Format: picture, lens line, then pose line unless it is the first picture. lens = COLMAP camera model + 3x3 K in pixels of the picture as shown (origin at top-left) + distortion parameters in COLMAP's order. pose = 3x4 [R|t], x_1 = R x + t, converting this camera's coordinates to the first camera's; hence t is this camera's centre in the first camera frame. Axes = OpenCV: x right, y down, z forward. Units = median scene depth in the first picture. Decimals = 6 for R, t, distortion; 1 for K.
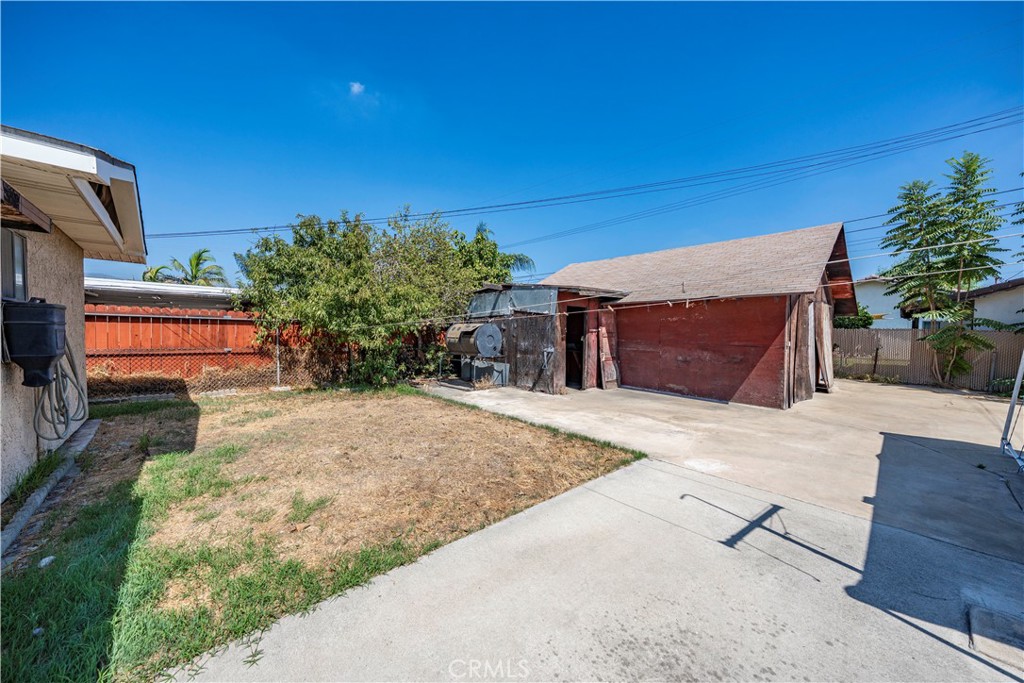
lens RADIAL K [[360.5, 0, 512.0], [0, 360.5, 341.5], [0, 0, 1]] dist [0.000278, 0.000059]
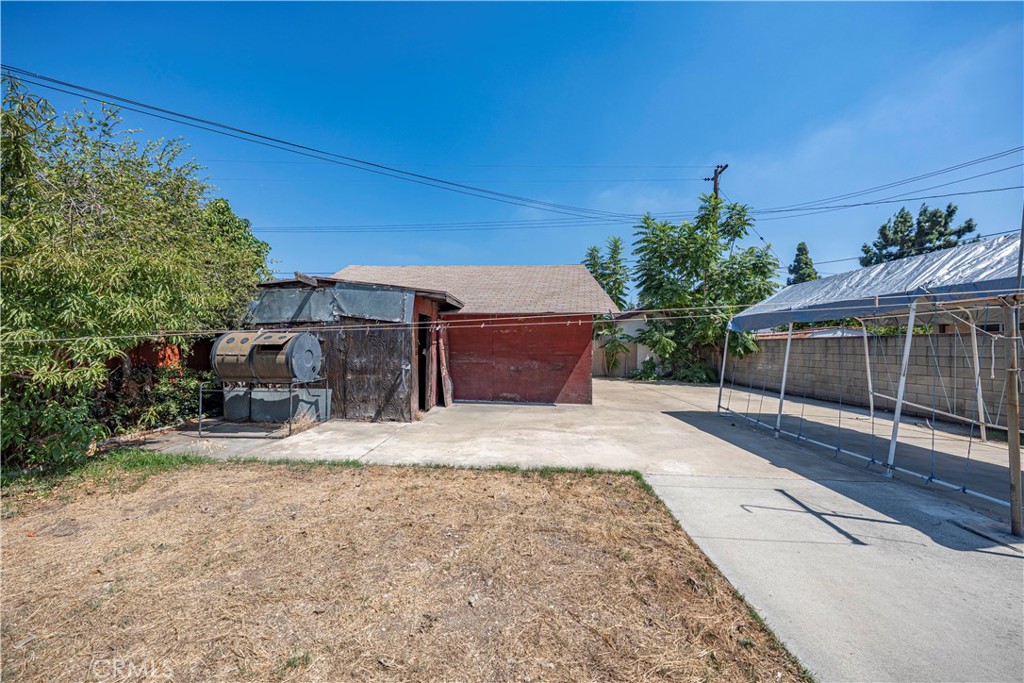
lens RADIAL K [[343.3, 0, 512.0], [0, 343.3, 341.5], [0, 0, 1]] dist [0.007831, -0.000024]
pose [[0.719303, -0.002224, 0.694692, -0.246644], [0.022755, 0.999534, -0.020360, -0.012004], [-0.694323, 0.030453, 0.719019, 0.269349]]
